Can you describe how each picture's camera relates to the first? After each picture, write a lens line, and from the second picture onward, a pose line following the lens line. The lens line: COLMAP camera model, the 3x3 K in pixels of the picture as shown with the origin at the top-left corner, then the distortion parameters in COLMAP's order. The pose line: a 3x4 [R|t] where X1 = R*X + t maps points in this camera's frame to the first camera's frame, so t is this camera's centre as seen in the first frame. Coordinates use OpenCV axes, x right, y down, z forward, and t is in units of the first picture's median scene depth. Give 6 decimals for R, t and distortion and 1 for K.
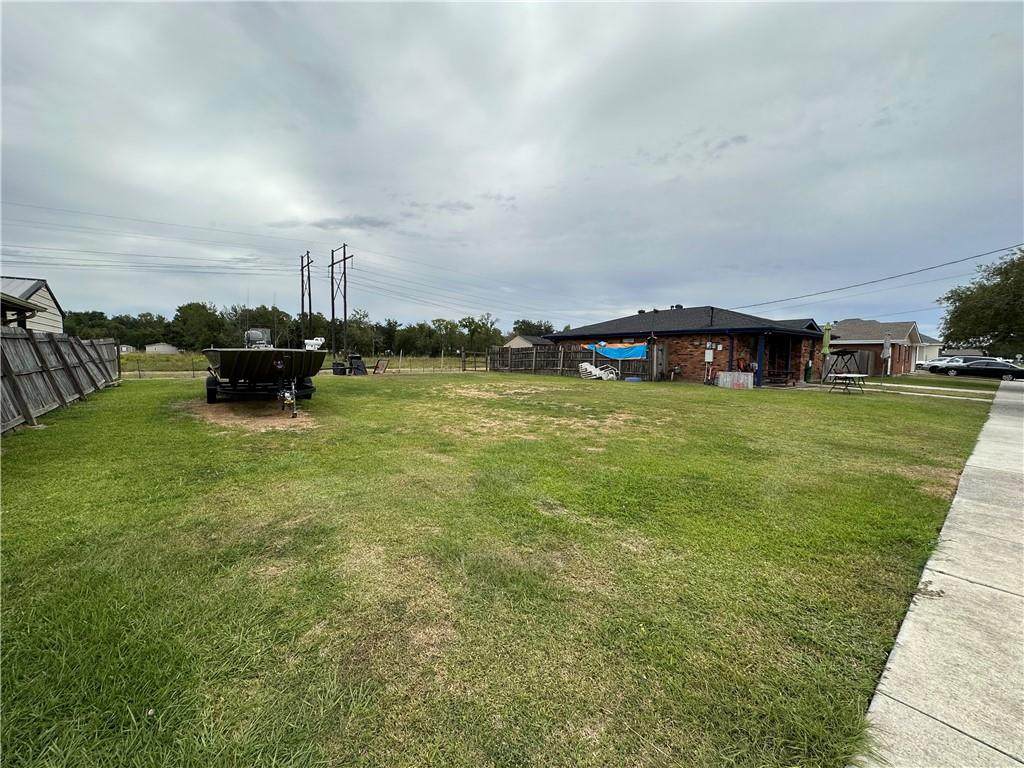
lens RADIAL K [[407.1, 0, 504.3], [0, 407.1, 382.2], [0, 0, 1]] dist [-0.001328, 0.000208]
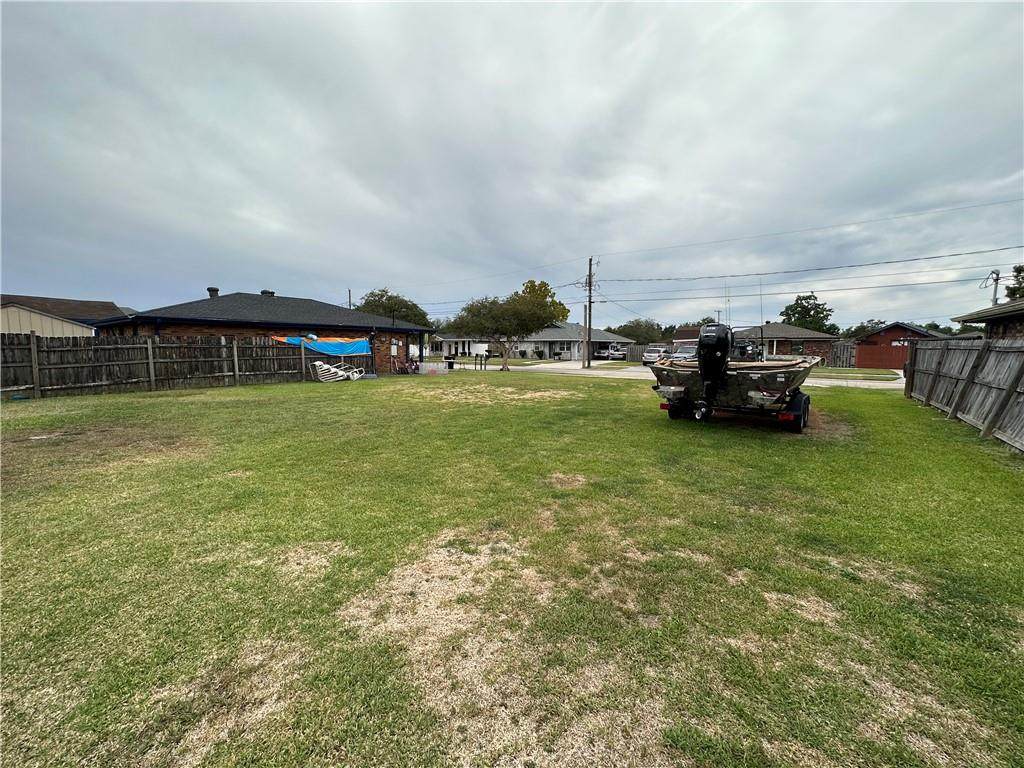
lens RADIAL K [[407.1, 0, 504.3], [0, 407.1, 382.2], [0, 0, 1]] dist [-0.001328, 0.000208]
pose [[-0.223243, -0.097357, 0.969889, -0.665955], [0.054703, 0.992180, 0.112185, -0.080438], [-0.973227, 0.078101, -0.216171, 0.869144]]
